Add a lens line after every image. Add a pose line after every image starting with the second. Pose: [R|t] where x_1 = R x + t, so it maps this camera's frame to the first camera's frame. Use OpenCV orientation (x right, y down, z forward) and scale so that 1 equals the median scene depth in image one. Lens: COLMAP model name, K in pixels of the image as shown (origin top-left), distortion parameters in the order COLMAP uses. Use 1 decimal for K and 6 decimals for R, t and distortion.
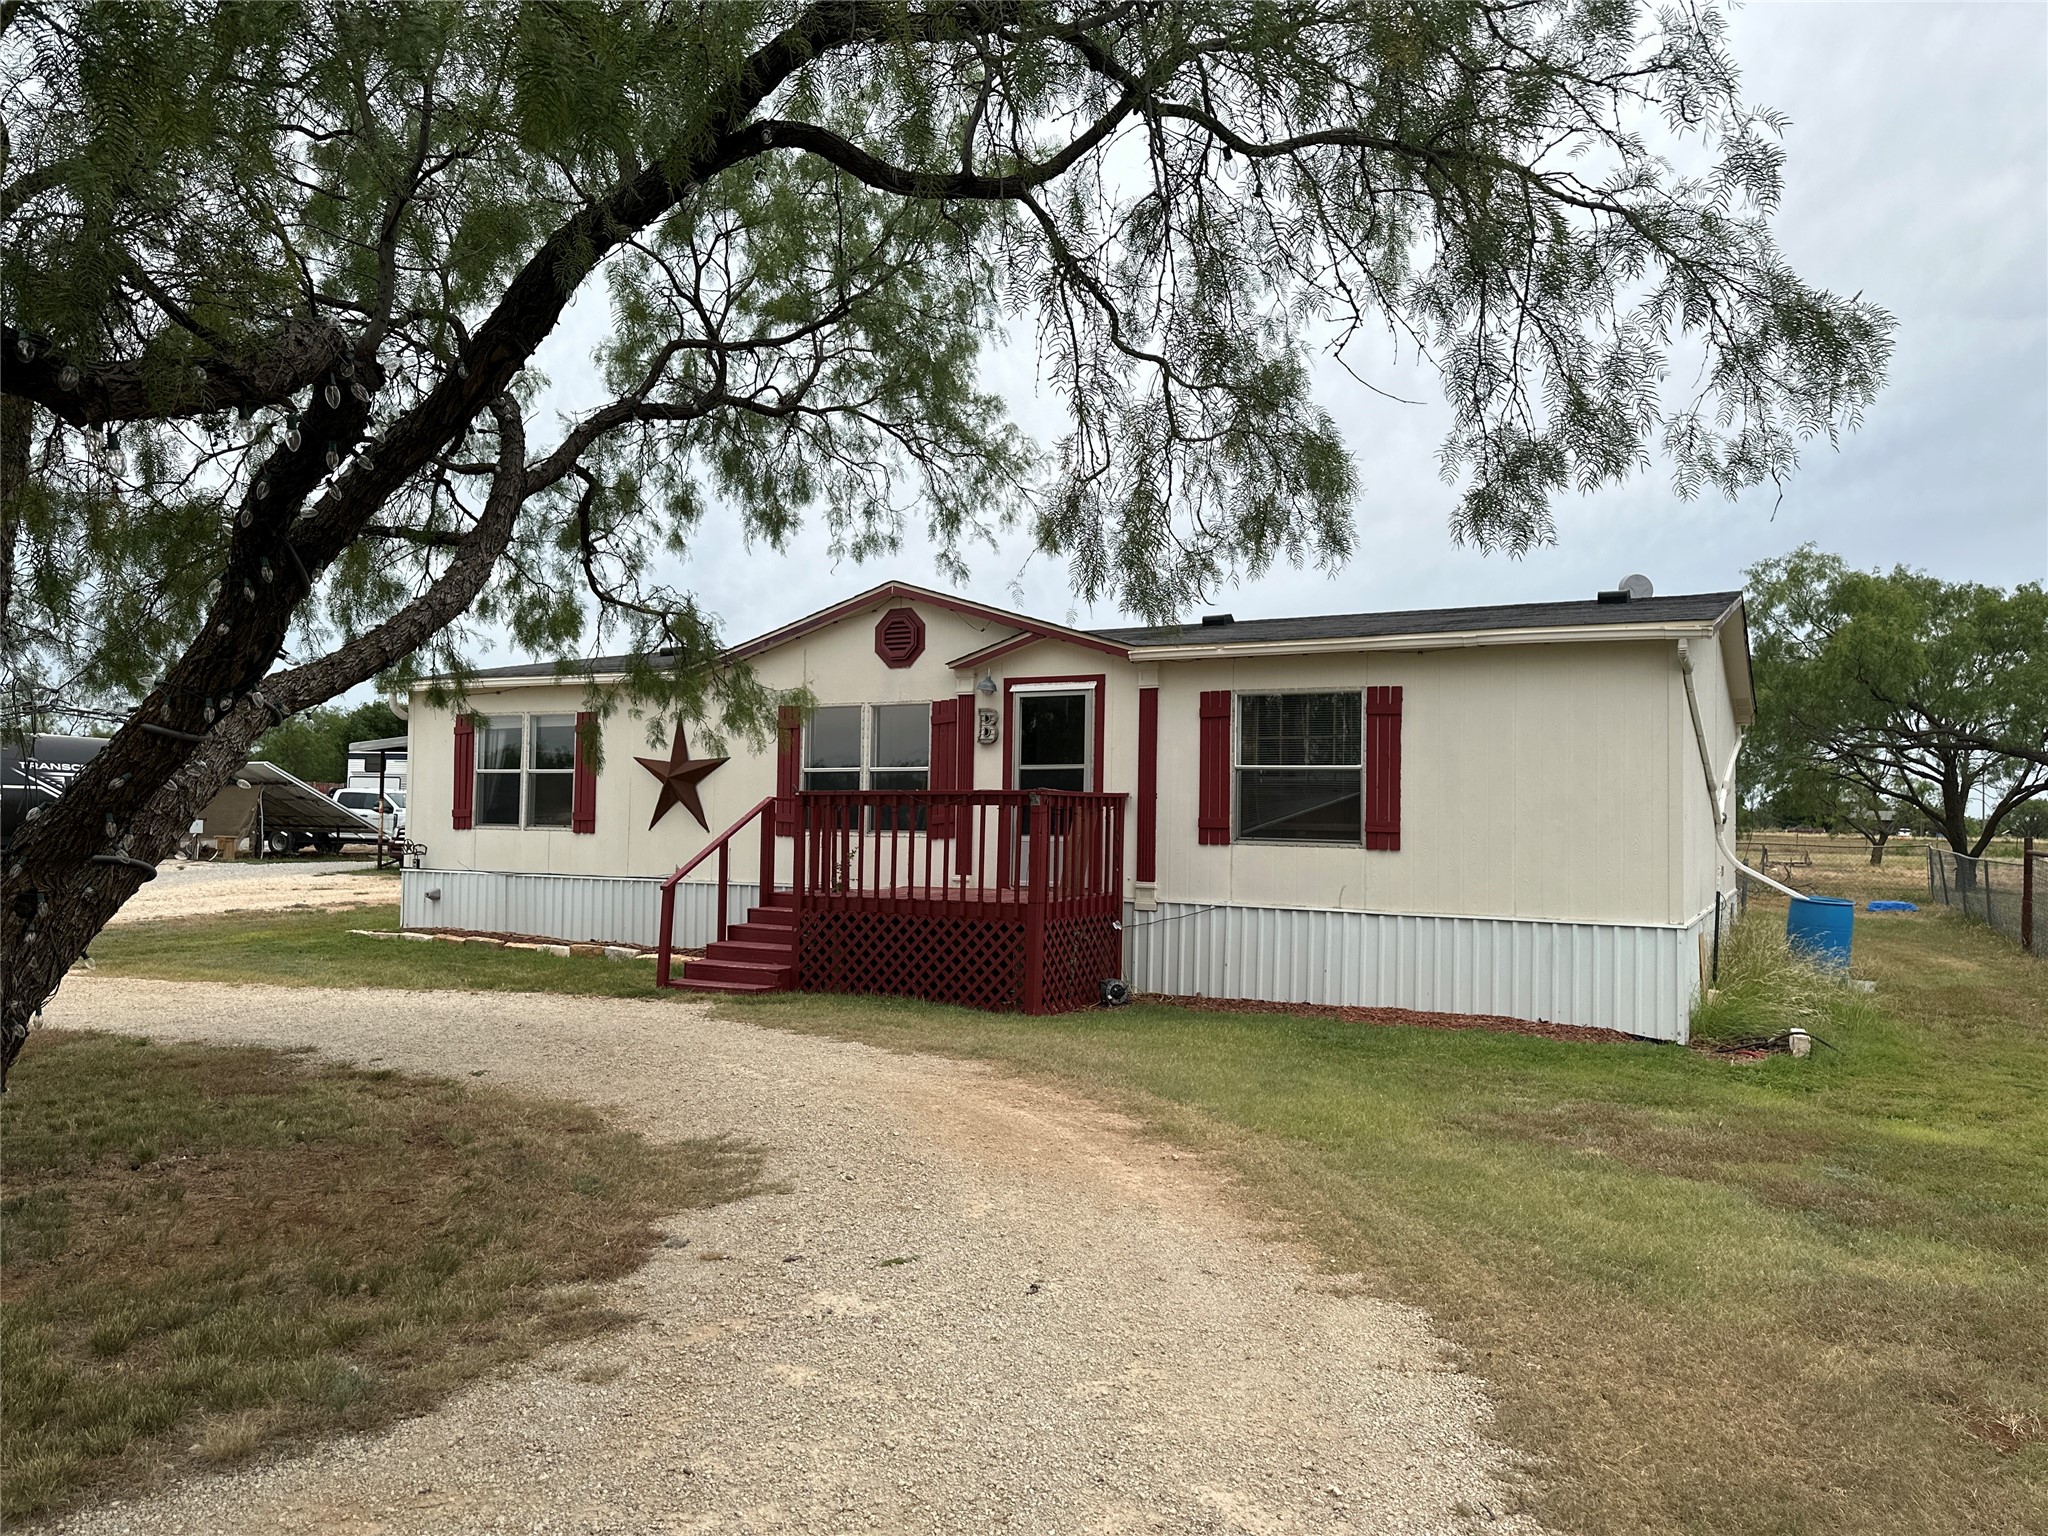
lens RADIAL K [[1459.5, 0, 1043.8], [0, 1459.5, 758.9], [0, 0, 1]] dist [0.012752, -0.001343]
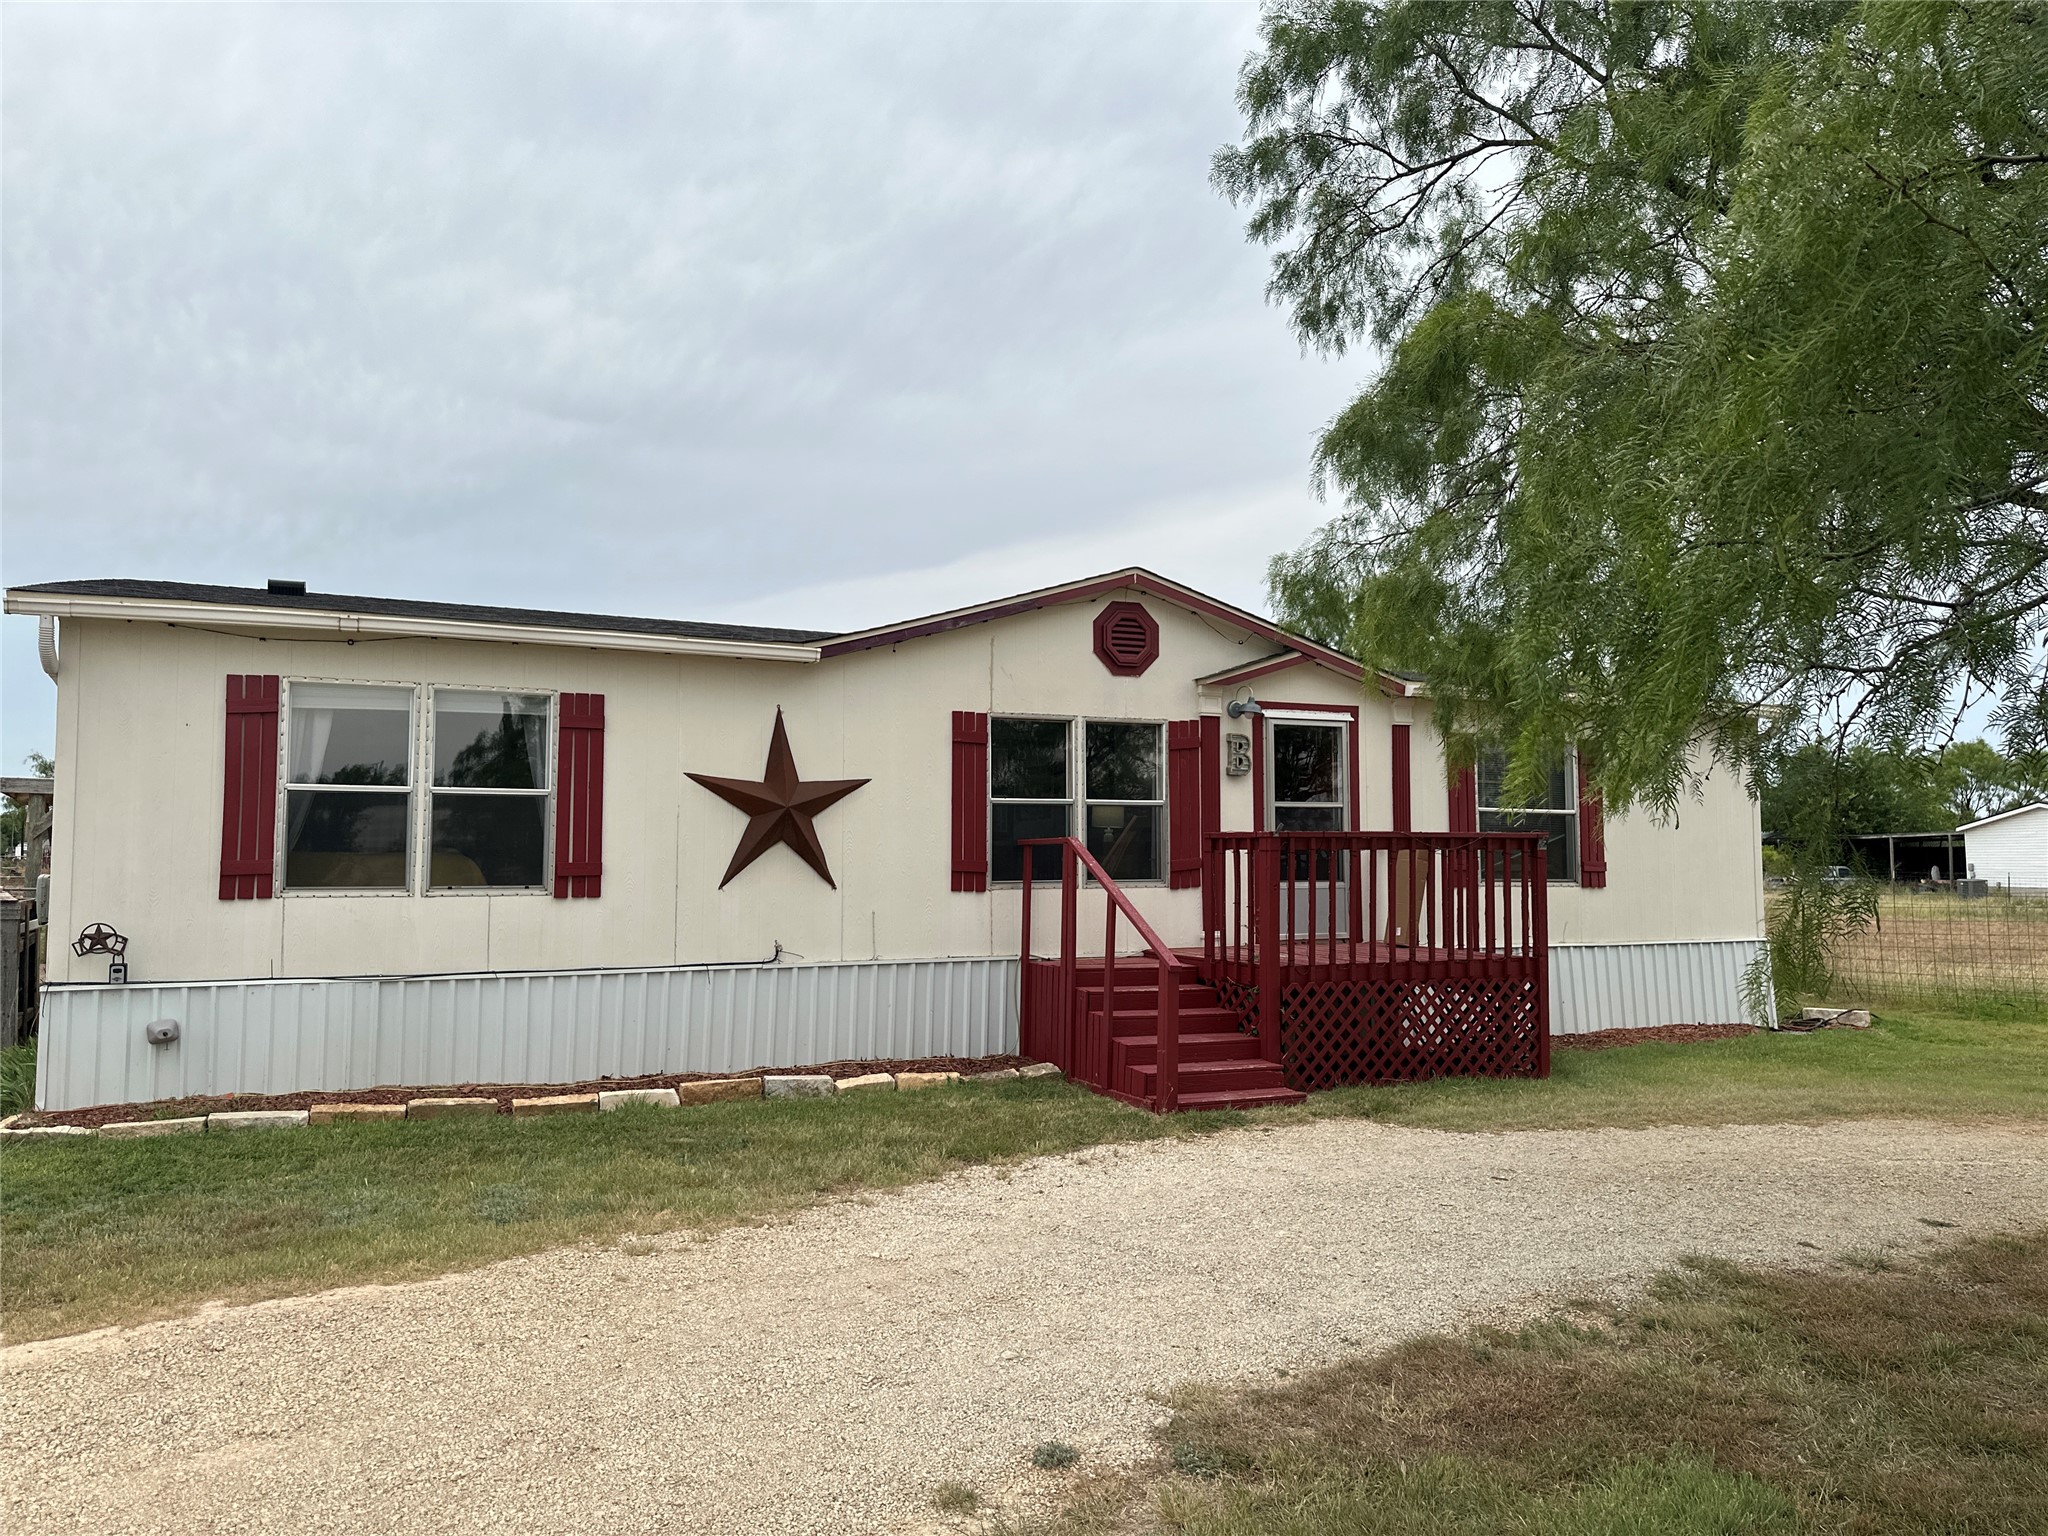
lens RADIAL K [[1459.5, 0, 1035.7], [0, 1459.5, 772.0], [0, 0, 1]] dist [0.012752, -0.001343]
pose [[0.591852, 0.039672, 0.805070, -0.780533], [-0.024818, 0.999211, -0.030994, 0.016354], [-0.805665, -0.001636, 0.592370, 0.581310]]
